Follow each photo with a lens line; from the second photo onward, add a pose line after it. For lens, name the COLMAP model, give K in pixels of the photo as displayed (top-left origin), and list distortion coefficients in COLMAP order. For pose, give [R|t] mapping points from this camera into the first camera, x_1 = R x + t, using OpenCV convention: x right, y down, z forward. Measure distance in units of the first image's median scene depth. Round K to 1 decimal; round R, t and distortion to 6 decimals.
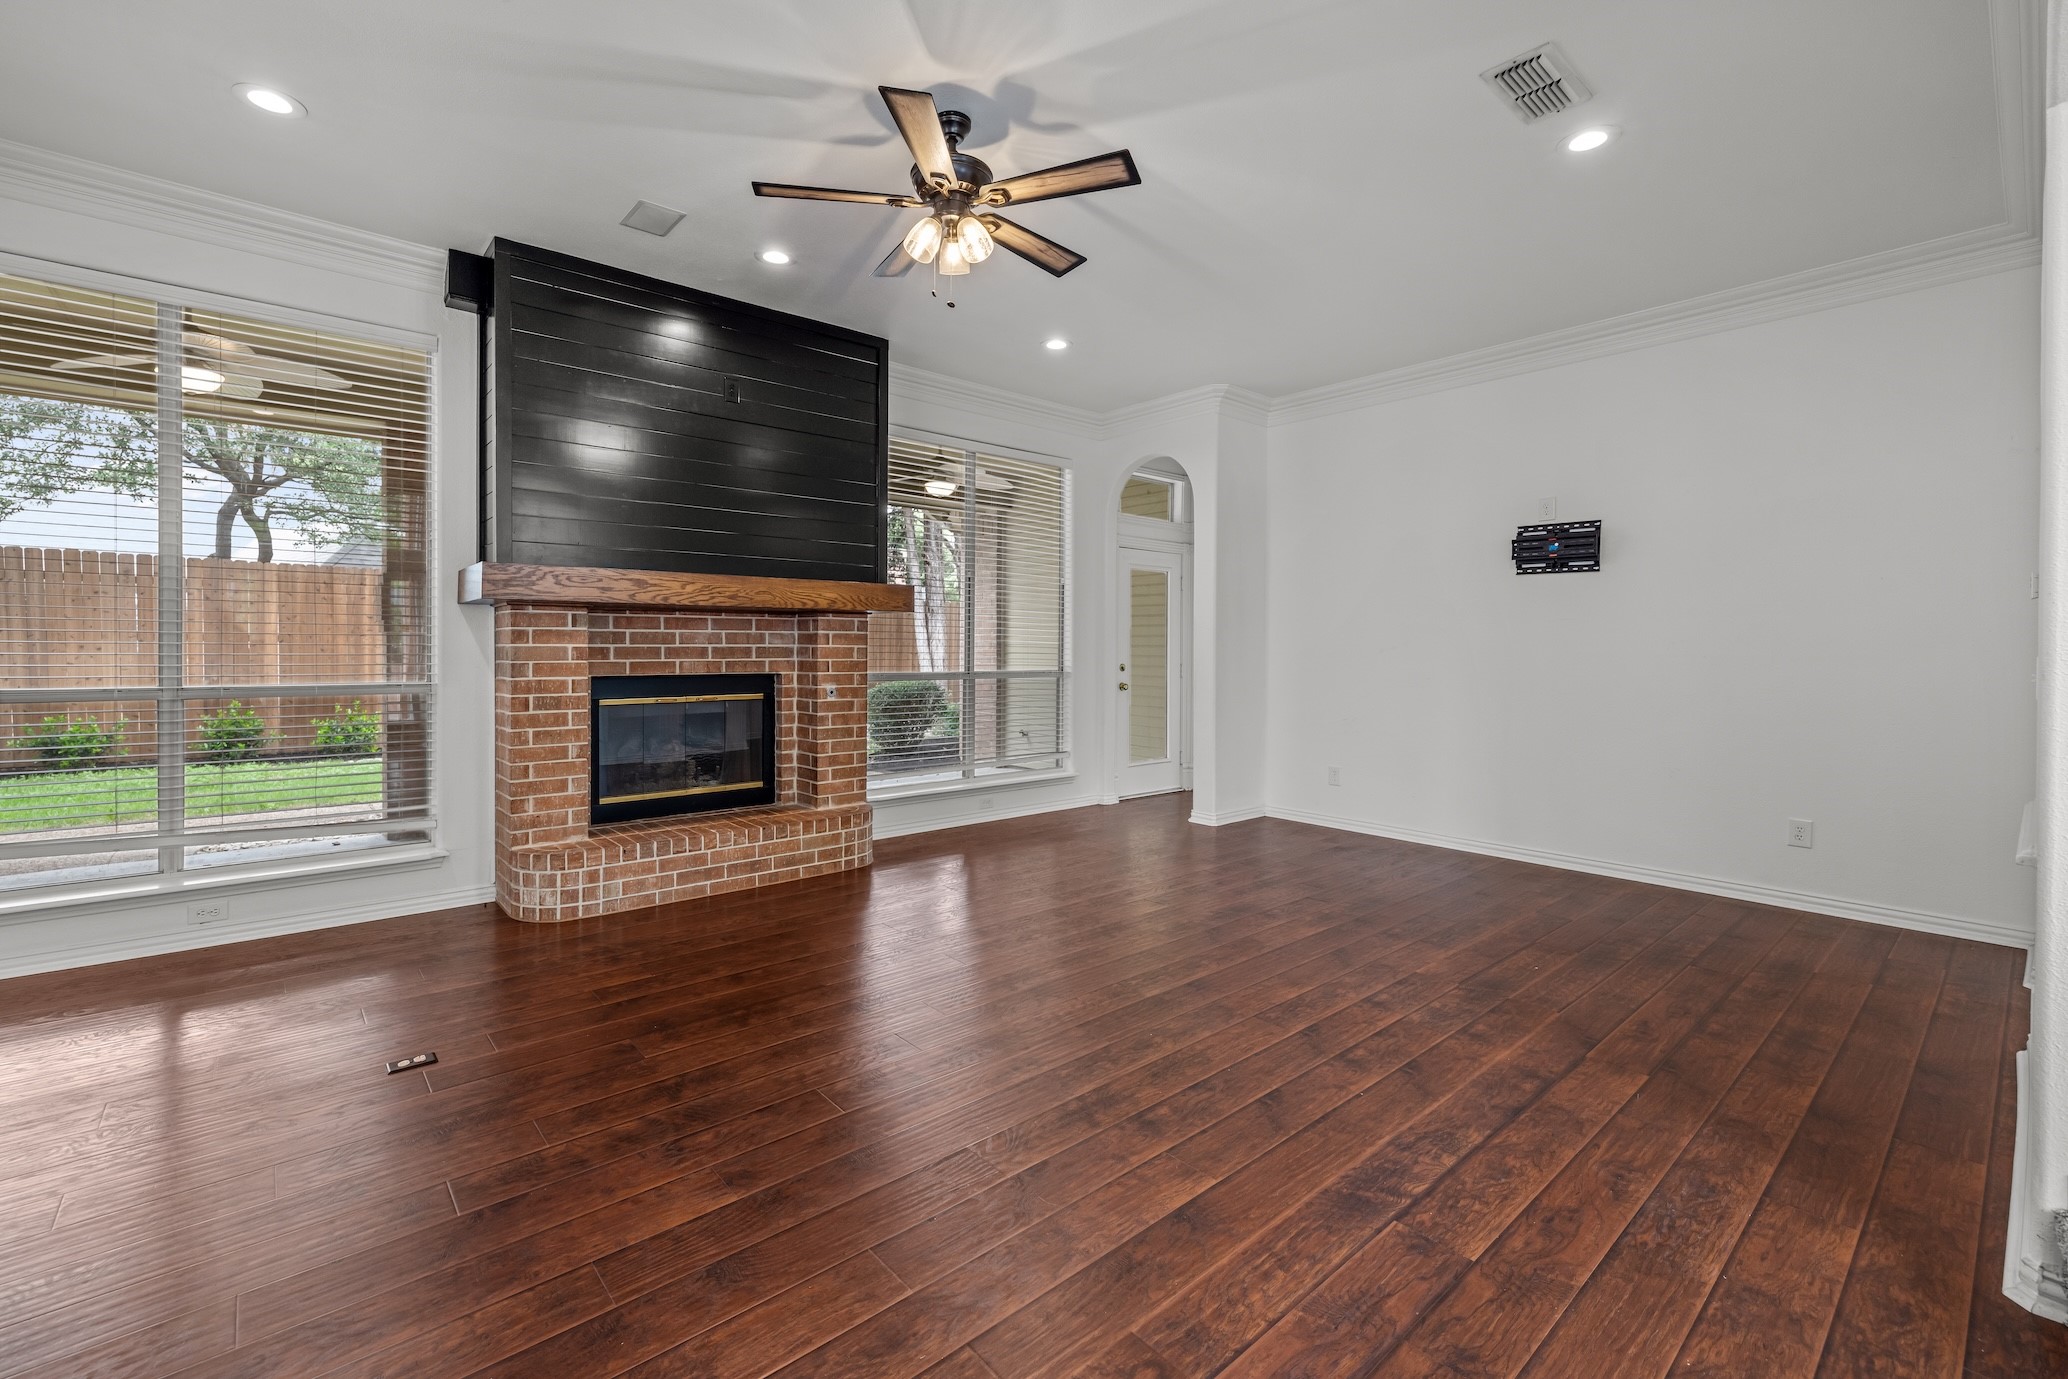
lens RADIAL K [[883.1, 0, 1018.9], [0, 883.1, 663.4], [0, 0, 1]] dist [0.000729, -0.000054]
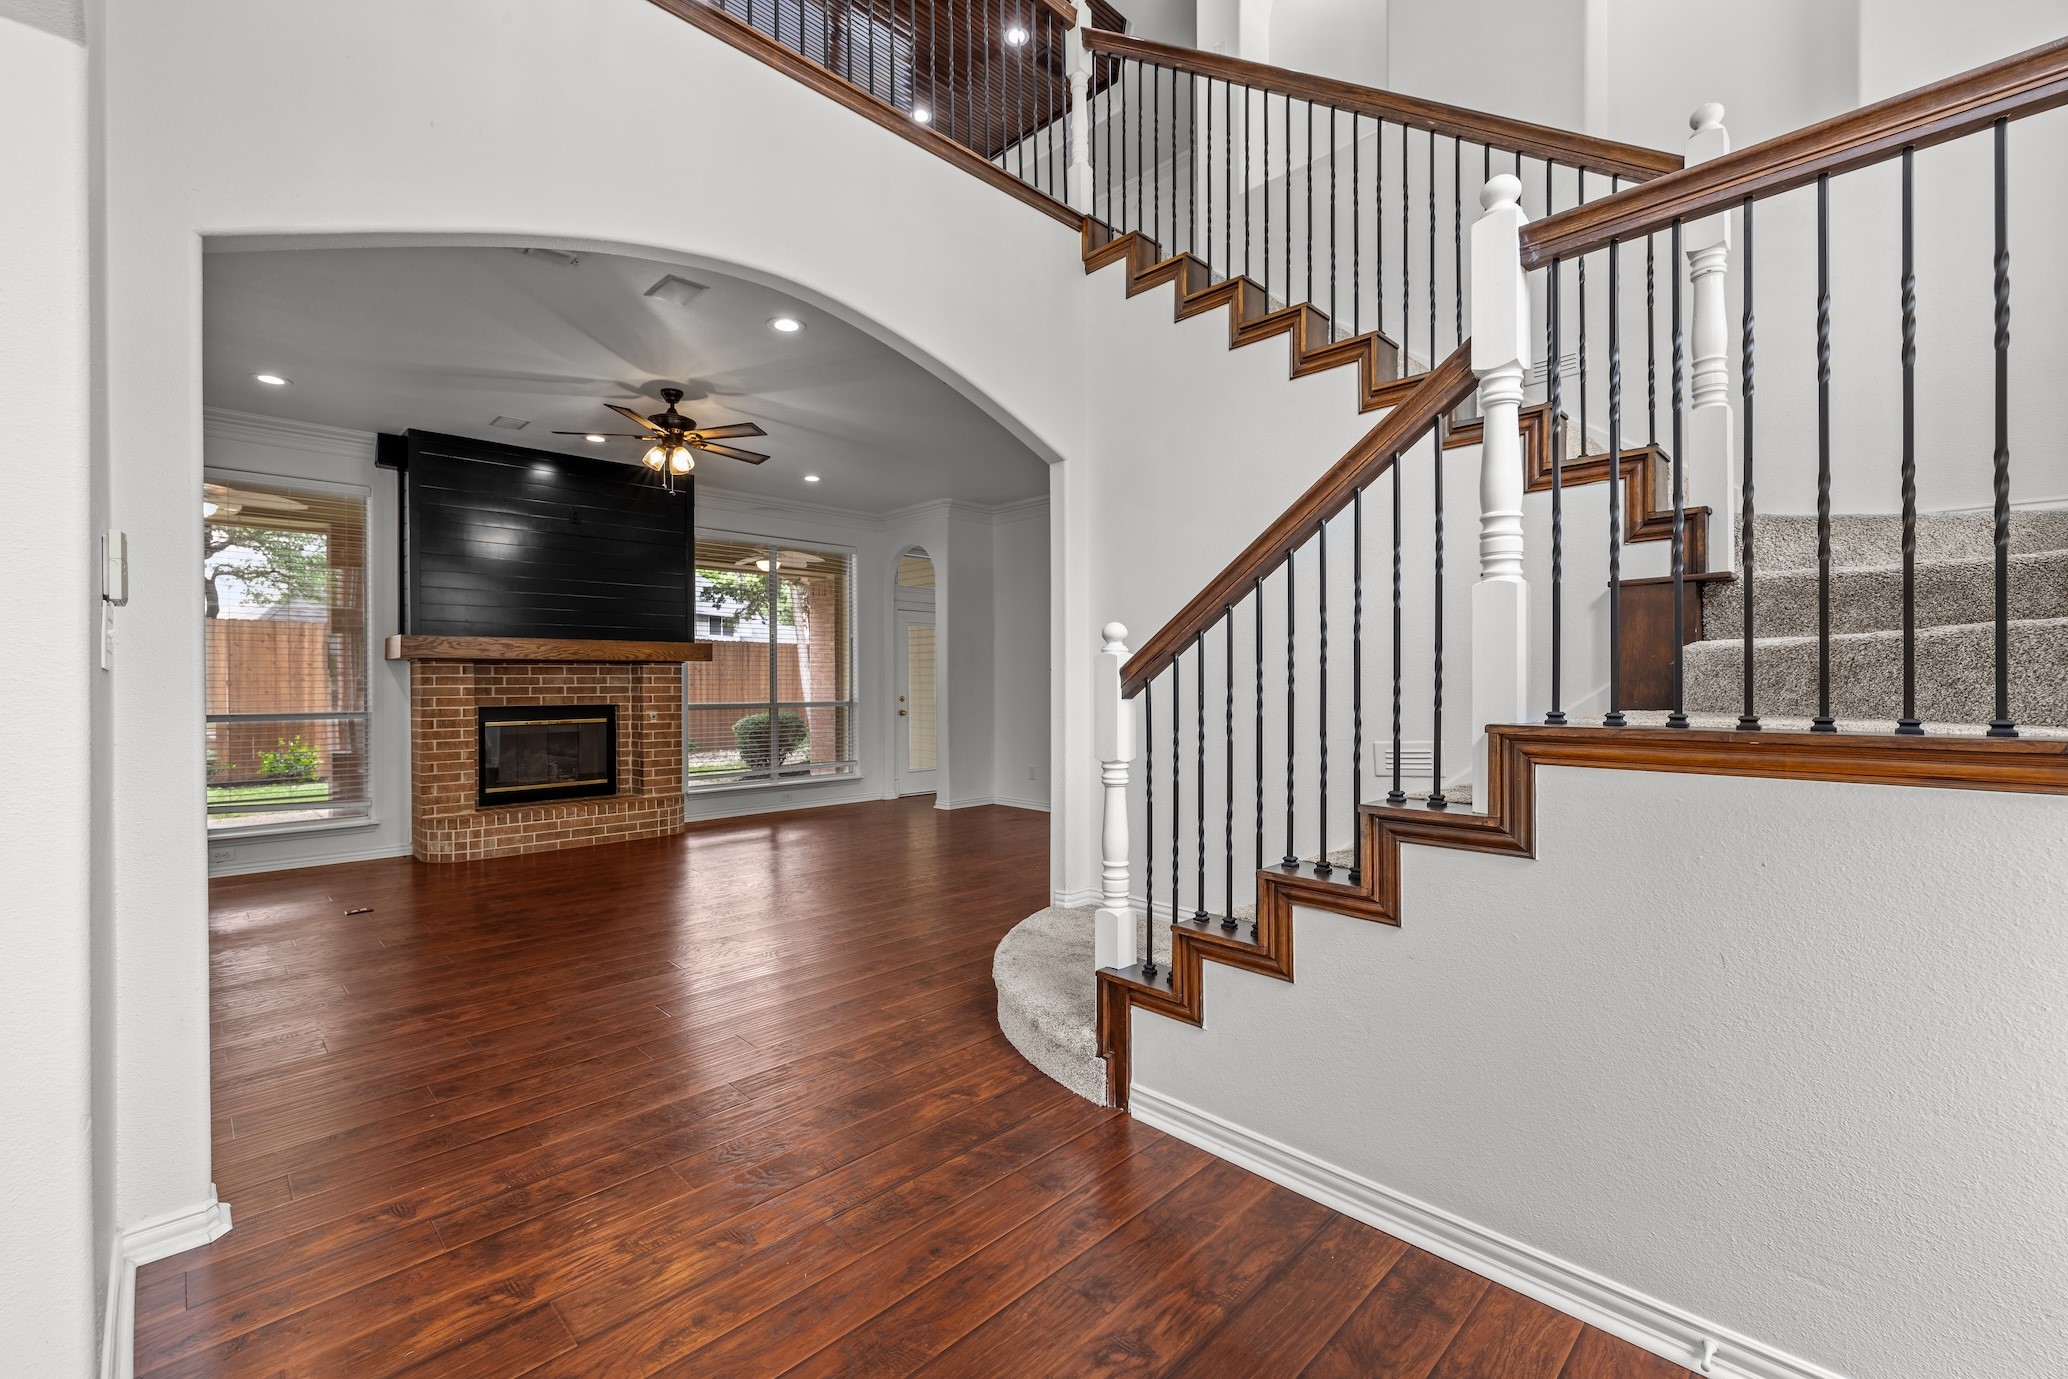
lens RADIAL K [[859.5, 0, 1021.0], [0, 859.5, 693.1], [0, 0, 1]] dist [0.000661, -0.000283]
pose [[0.997637, -0.009994, 0.067973, 0.333122], [0.010478, 0.999922, -0.006771, 0.010664], [-0.067900, 0.007468, 0.997664, -0.515852]]
